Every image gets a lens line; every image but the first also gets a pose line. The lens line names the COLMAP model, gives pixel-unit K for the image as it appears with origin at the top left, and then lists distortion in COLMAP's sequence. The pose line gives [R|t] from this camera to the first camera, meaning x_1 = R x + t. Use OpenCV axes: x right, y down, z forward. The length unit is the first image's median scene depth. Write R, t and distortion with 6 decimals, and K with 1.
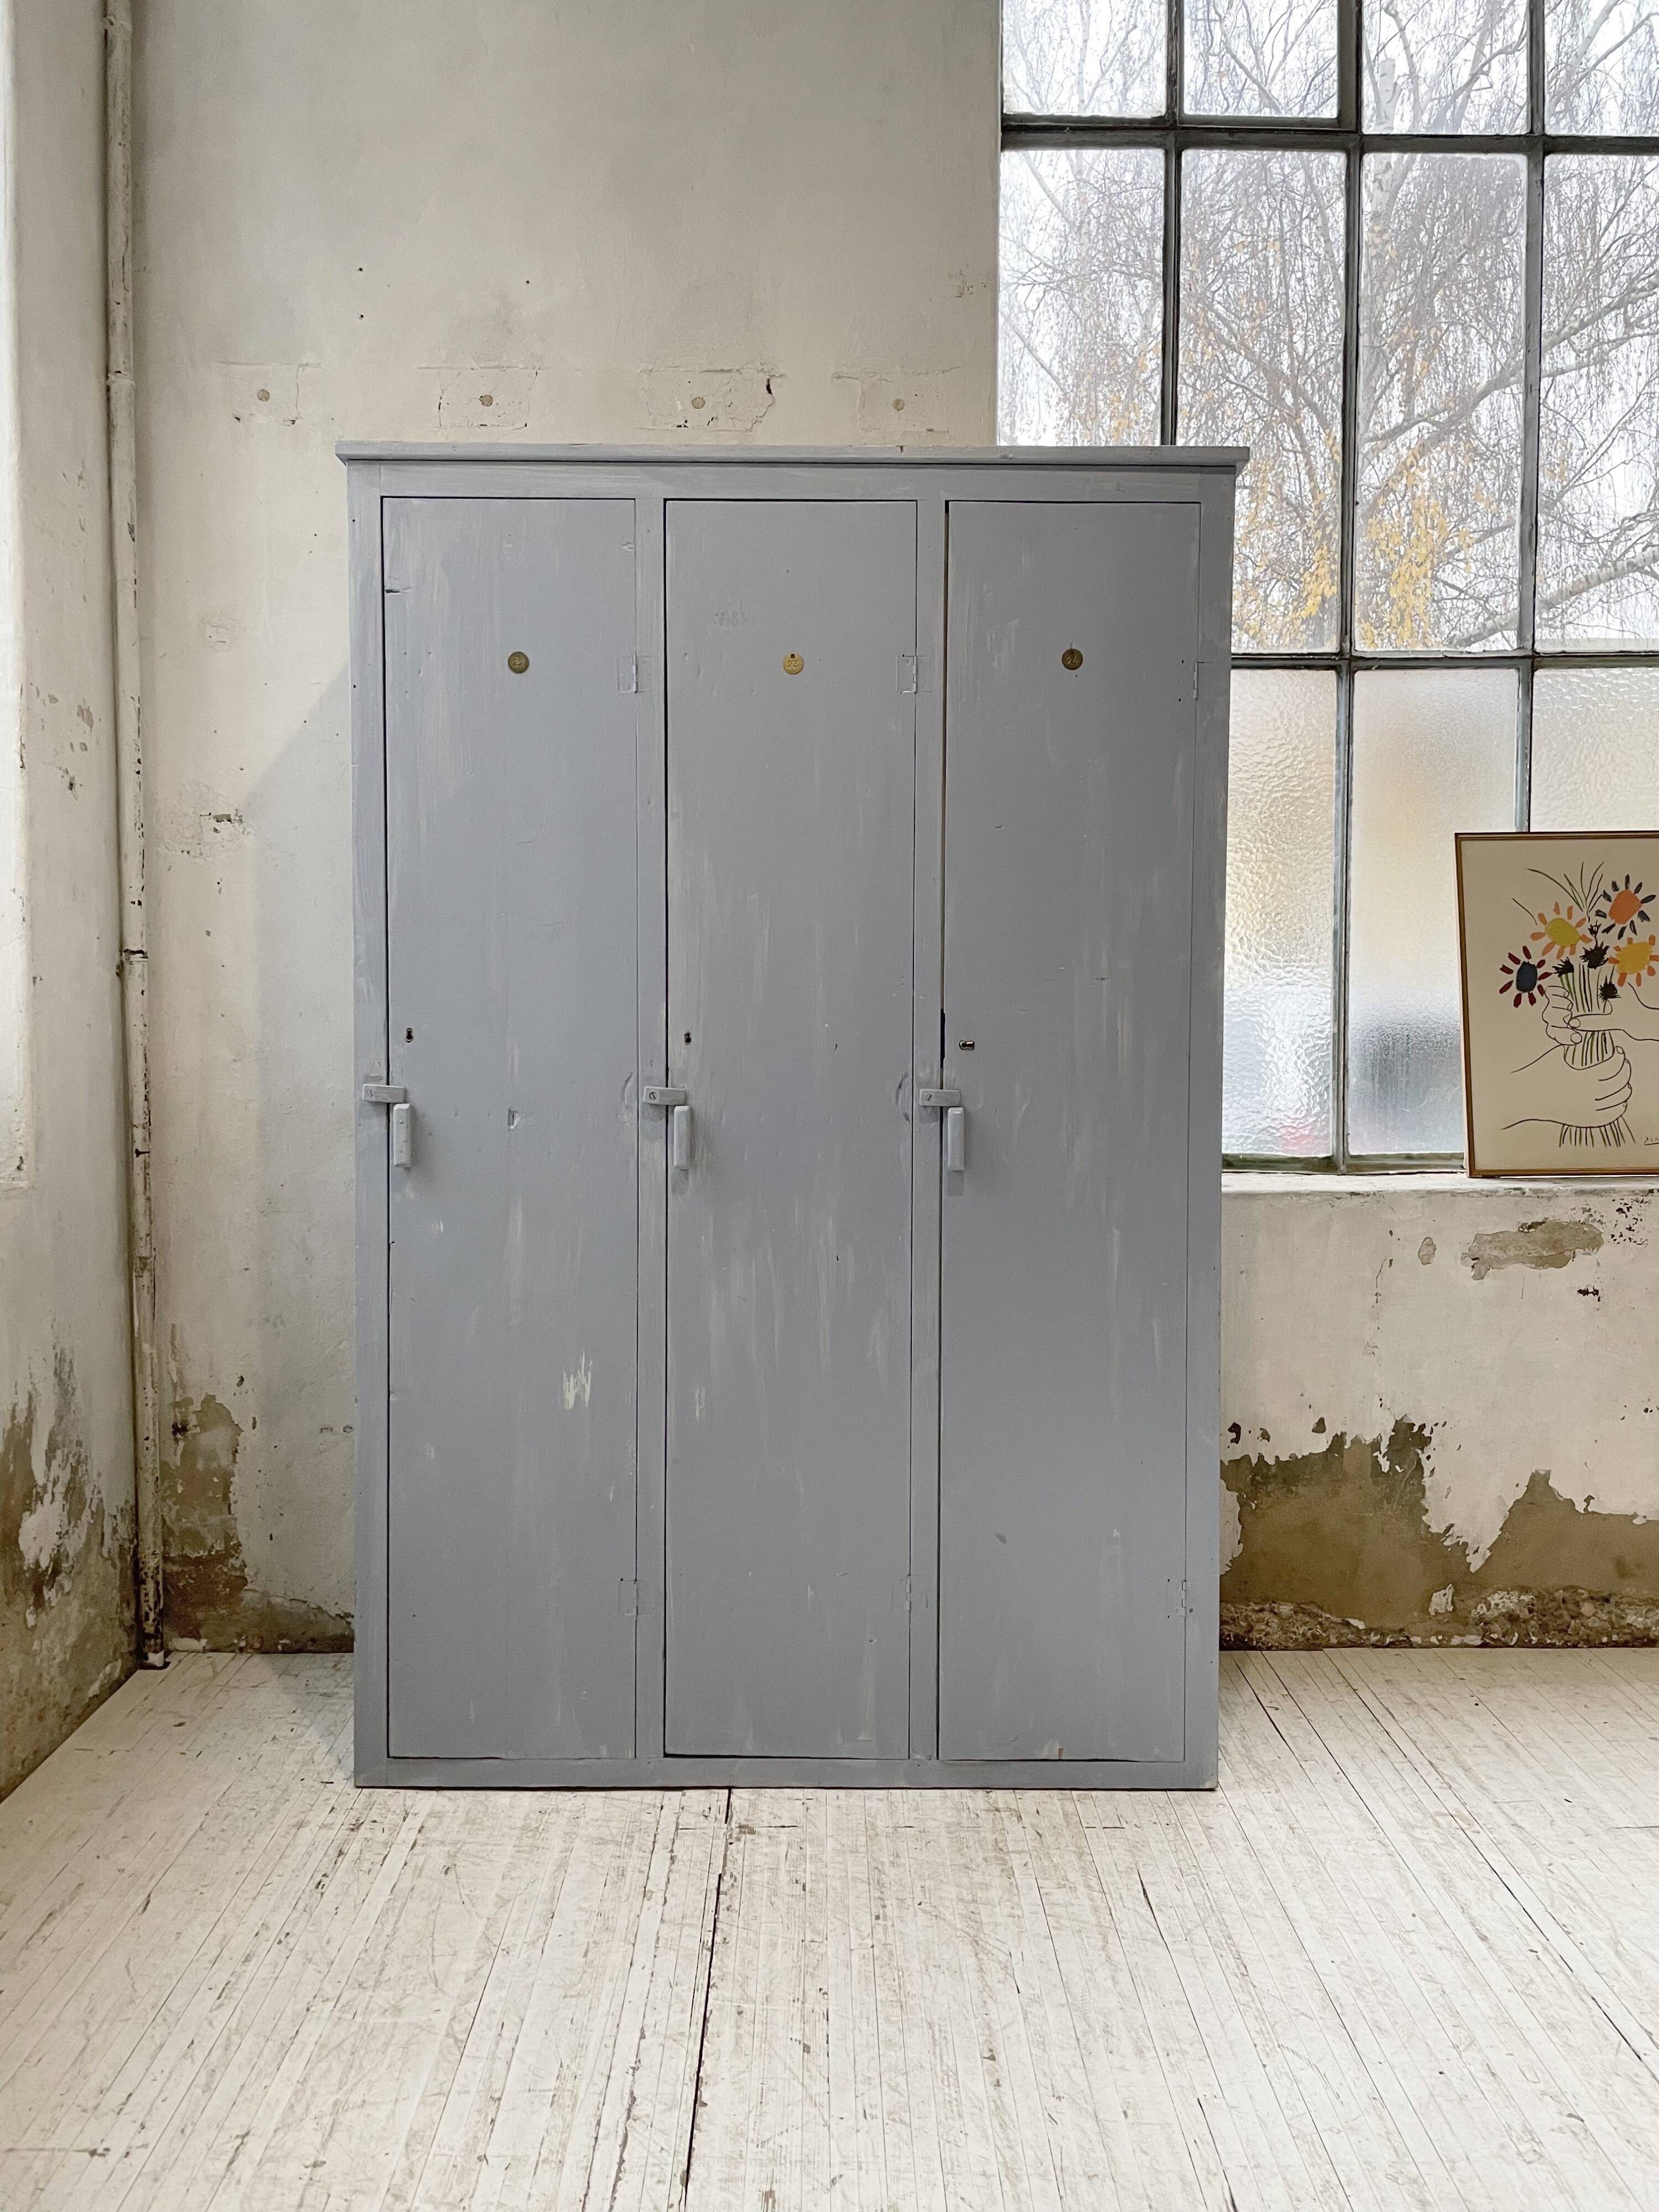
lens RADIAL K [[1673.0, 0, 846.1], [0, 1673.0, 1084.8], [0, 0, 1]] dist [0.083242, -0.112890]
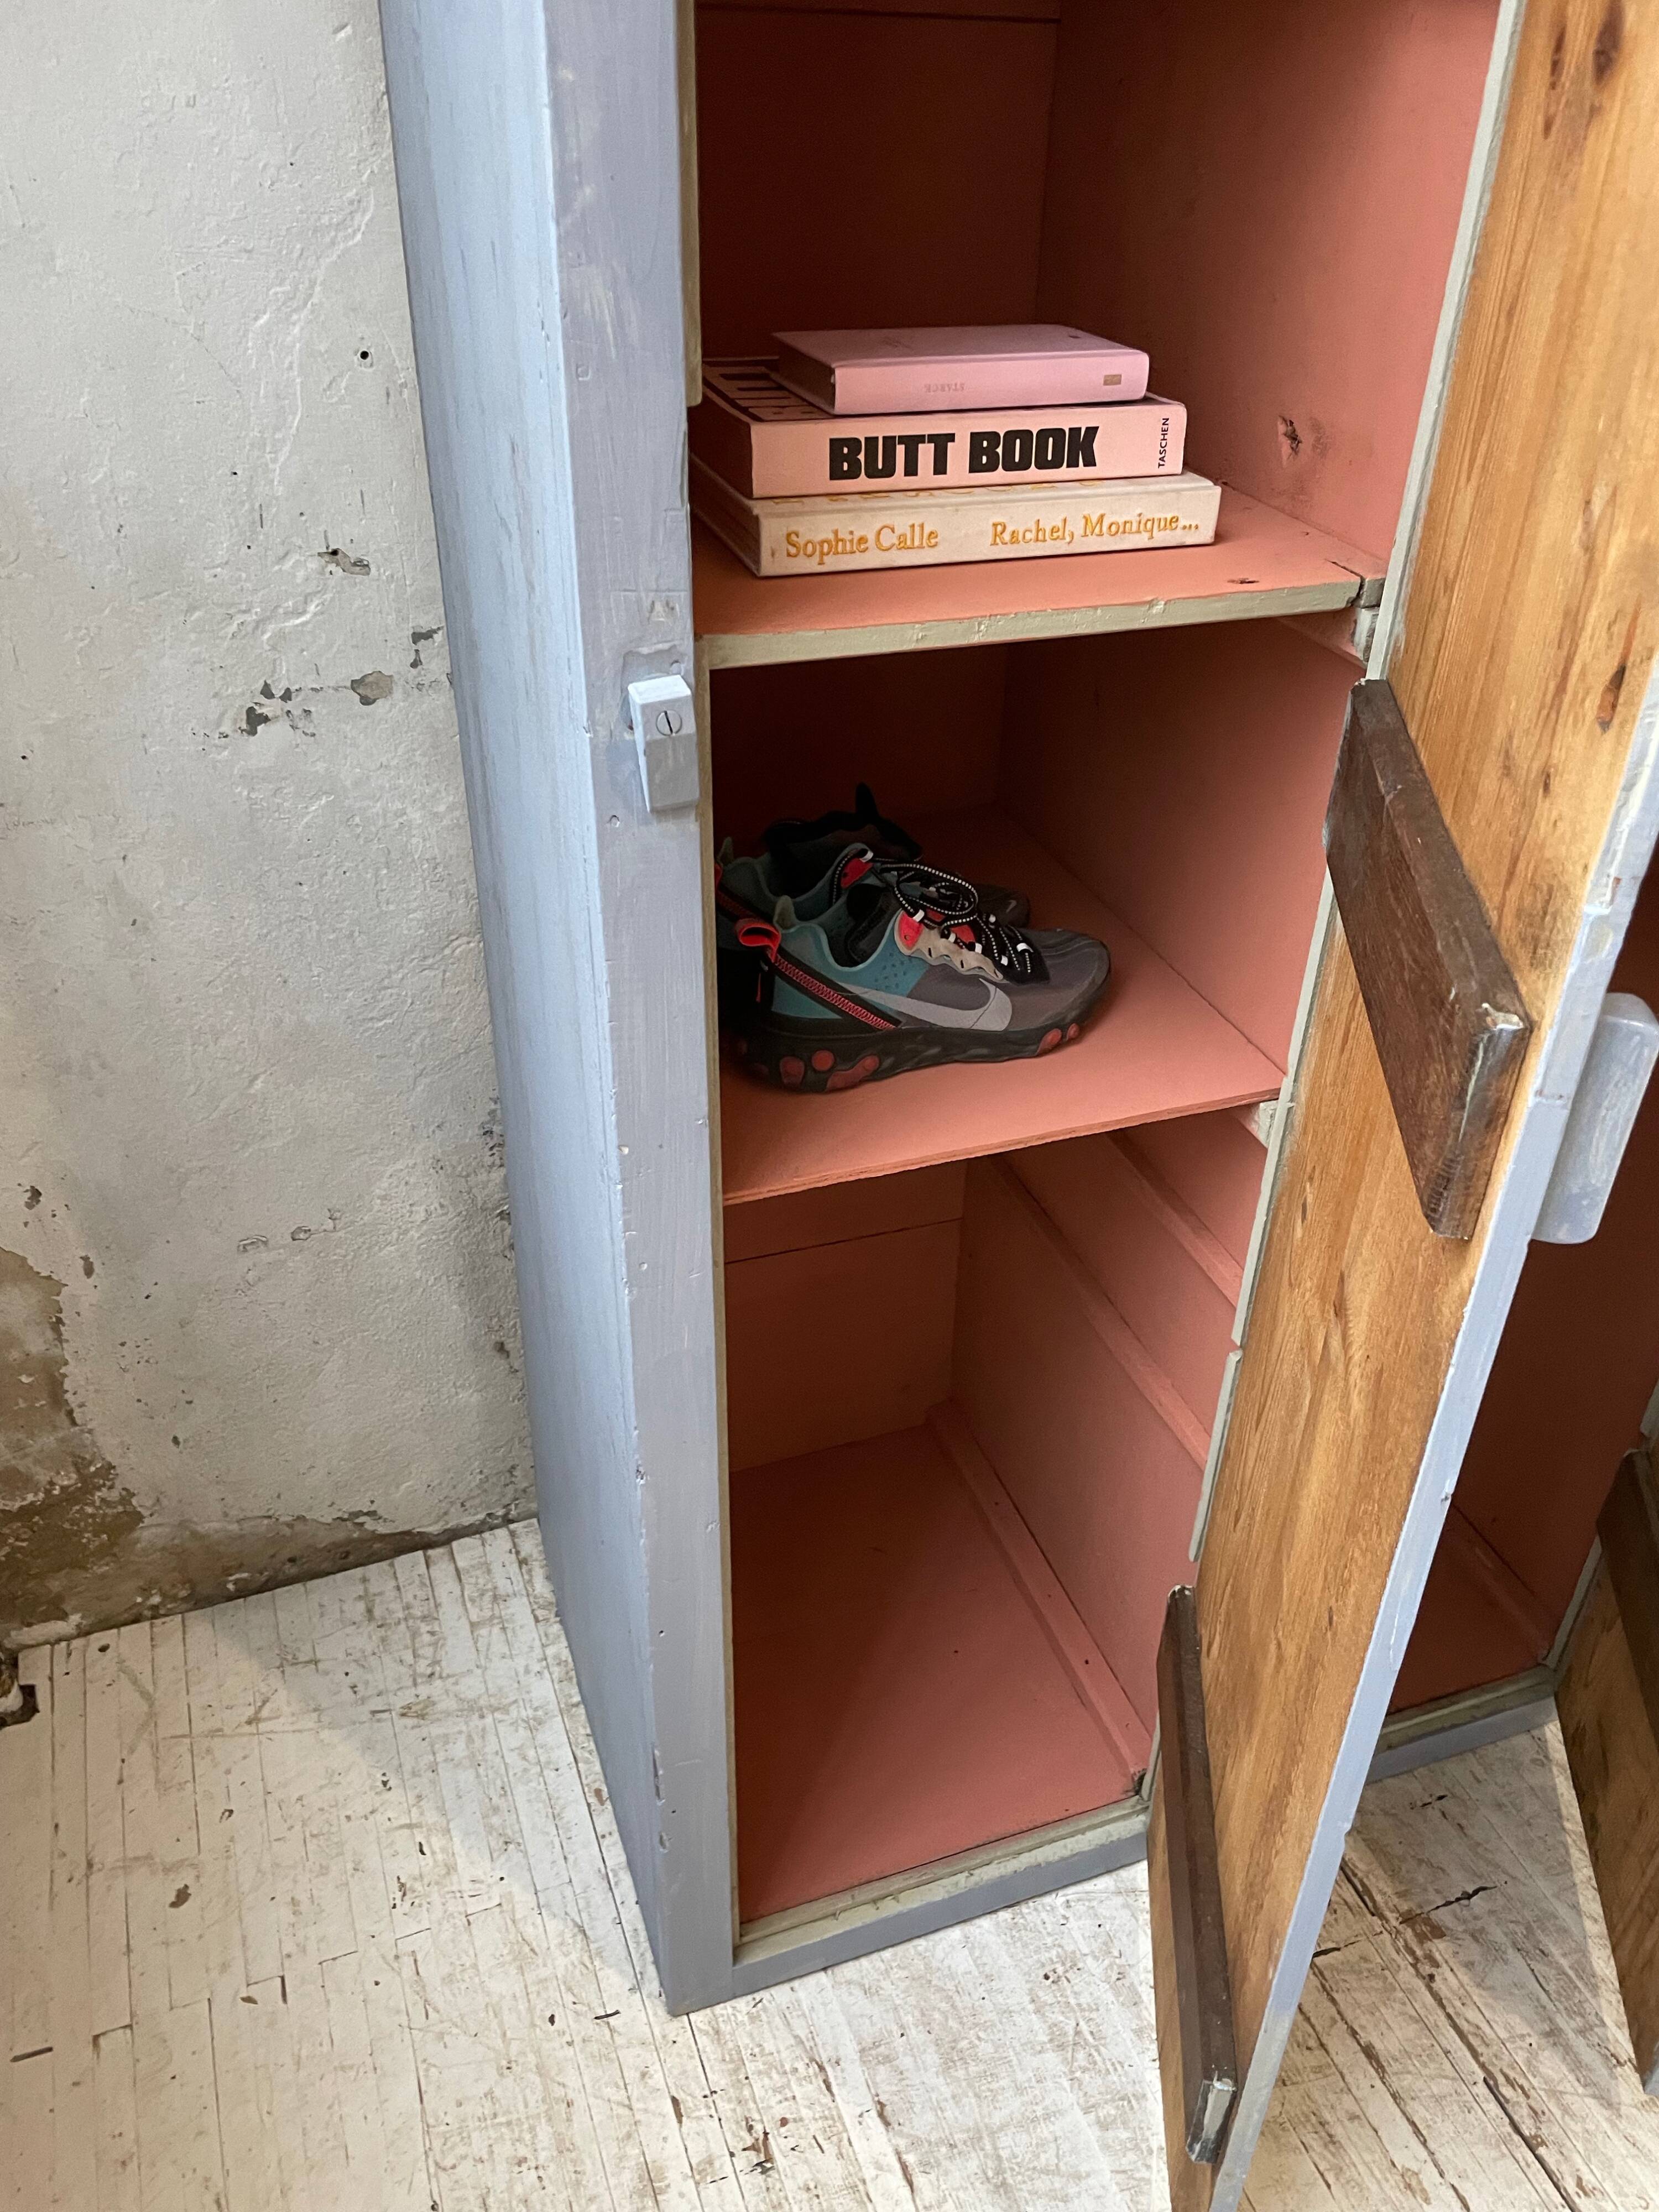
lens RADIAL K [[1673.0, 0, 837.4], [0, 1673.0, 1117.6], [0, 0, 1]] dist [0.083242, -0.112890]
pose [[0.940149, -0.177831, 0.290682, -0.296409], [-0.002488, 0.849427, 0.527701, -0.075632], [-0.340755, -0.496840, 0.798145, 0.611360]]
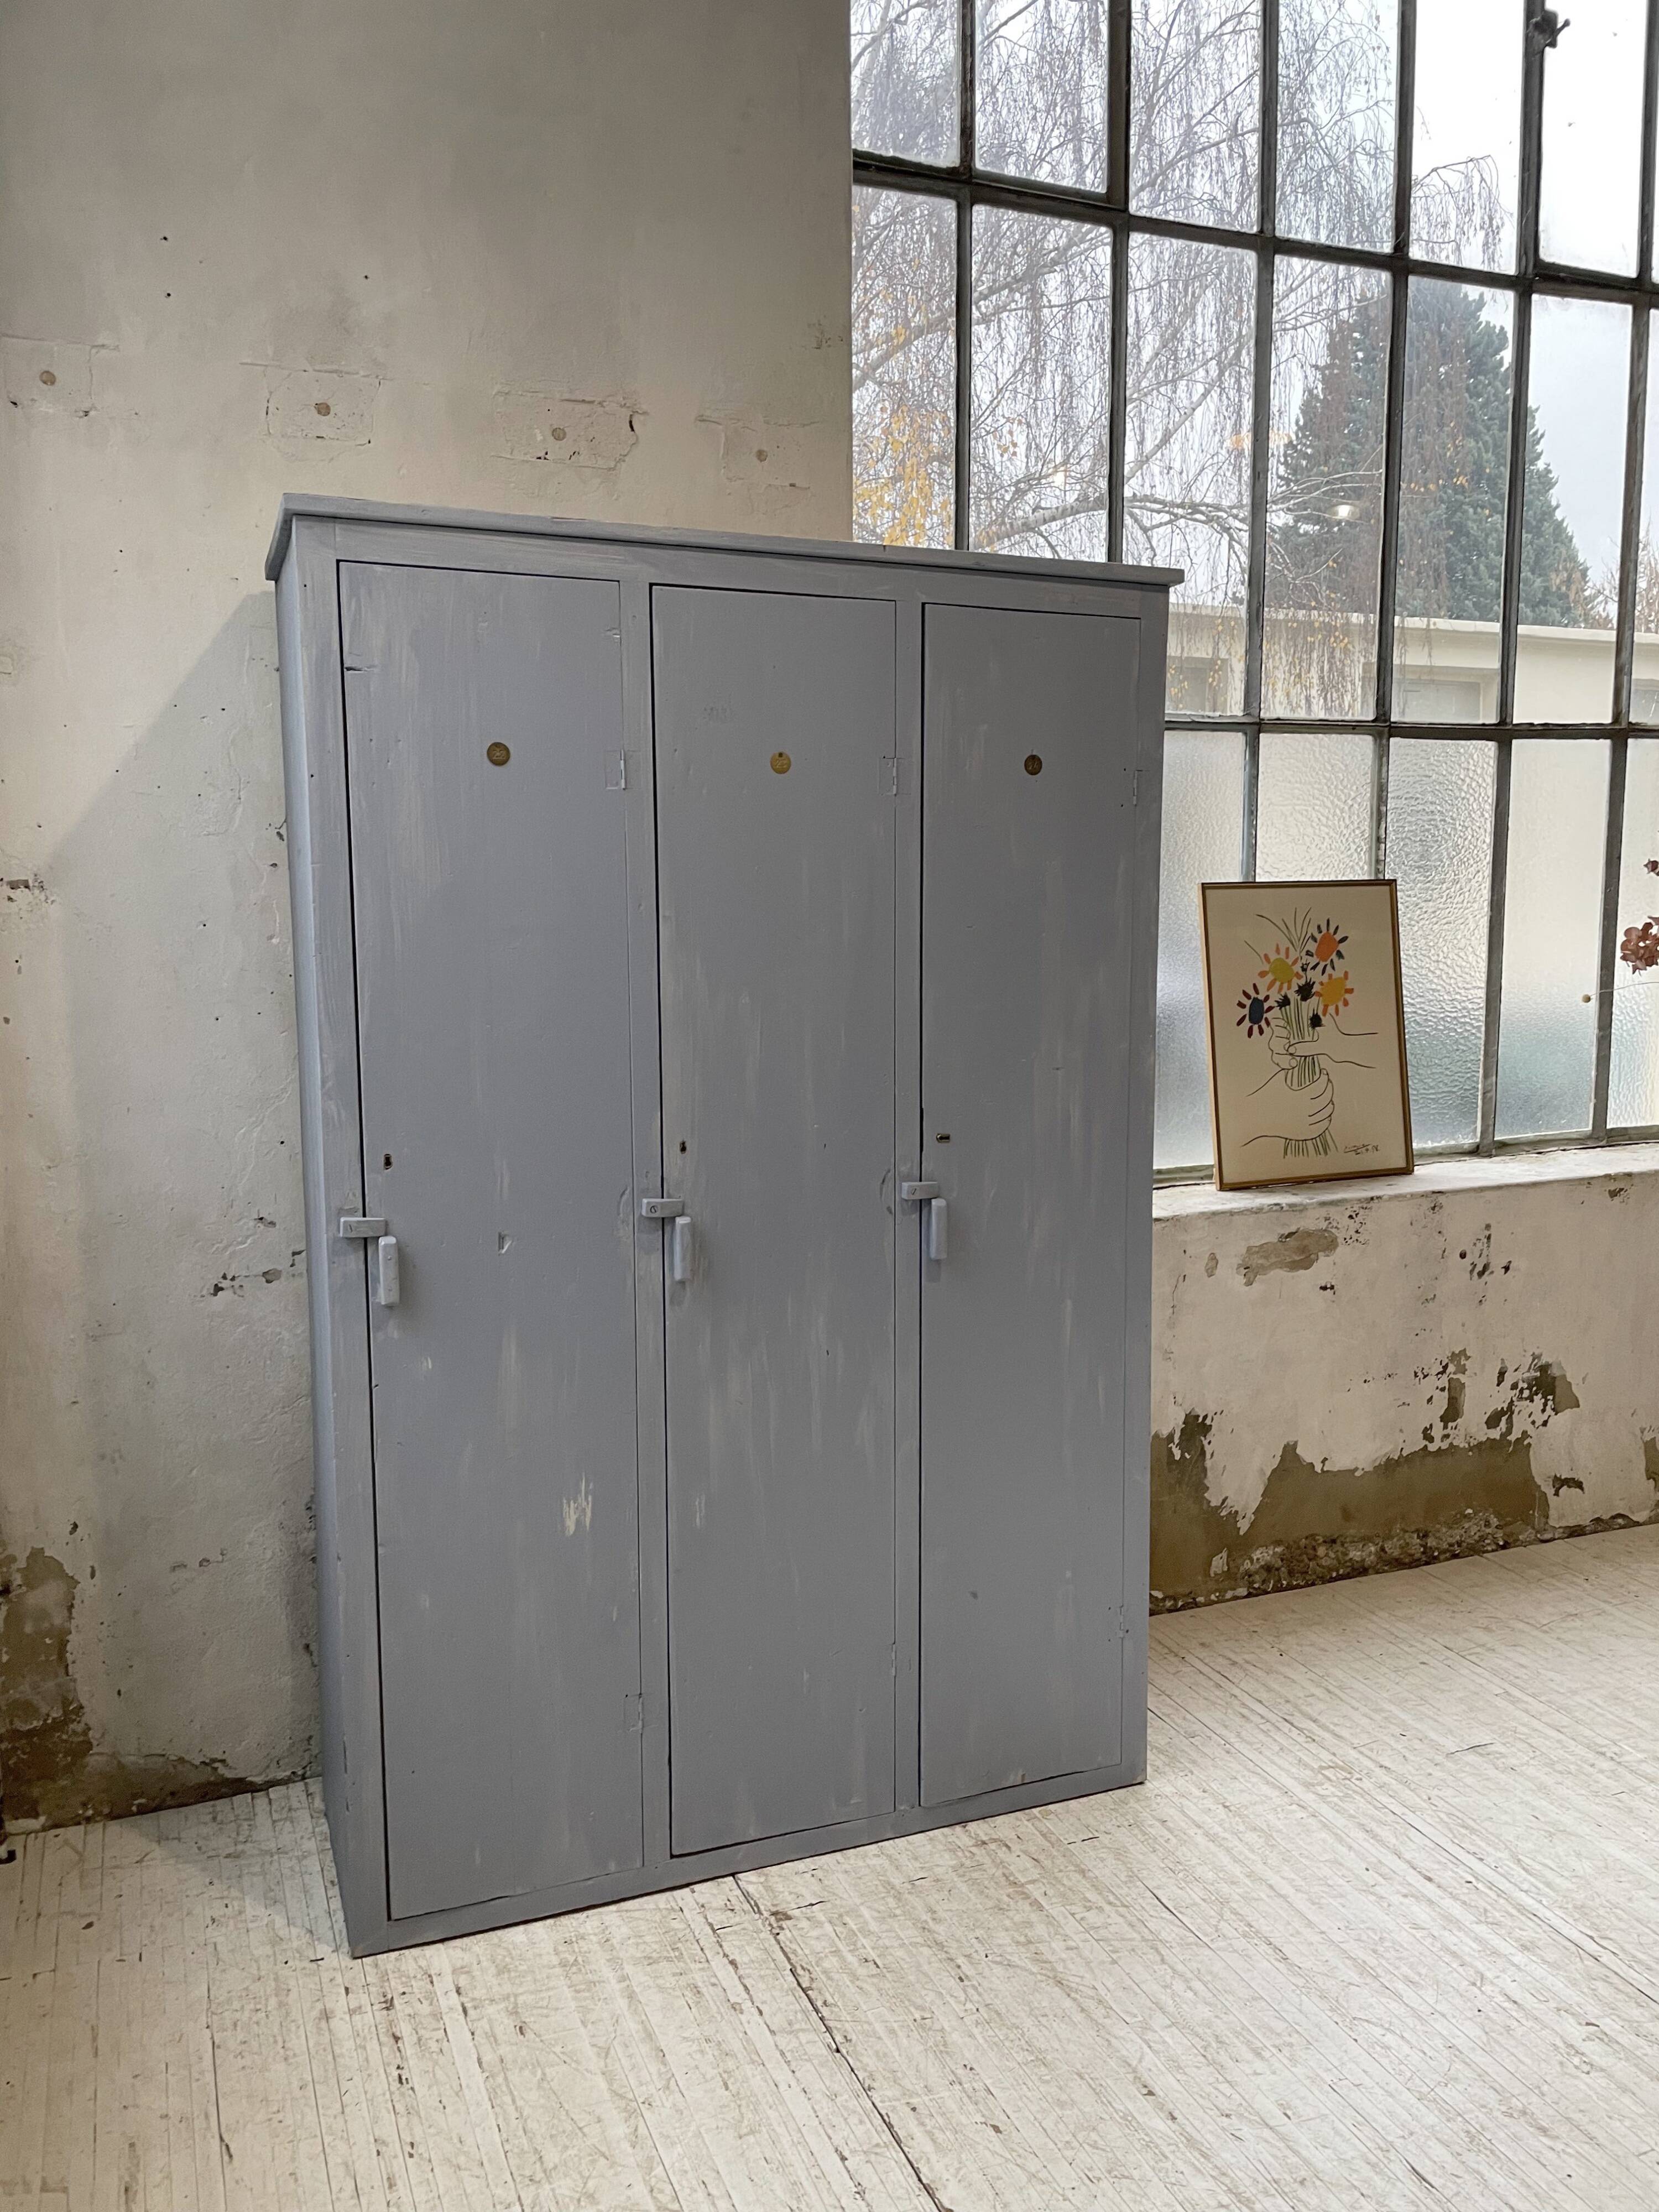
lens RADIAL K [[1673.0, 0, 832.1], [0, 1673.0, 1120.0], [0, 0, 1]] dist [0.083242, -0.112890]
pose [[0.931313, -0.052886, 0.360360, -0.307769], [0.023339, 0.996034, 0.085861, -0.105933], [-0.363471, -0.071553, 0.928853, 0.055018]]
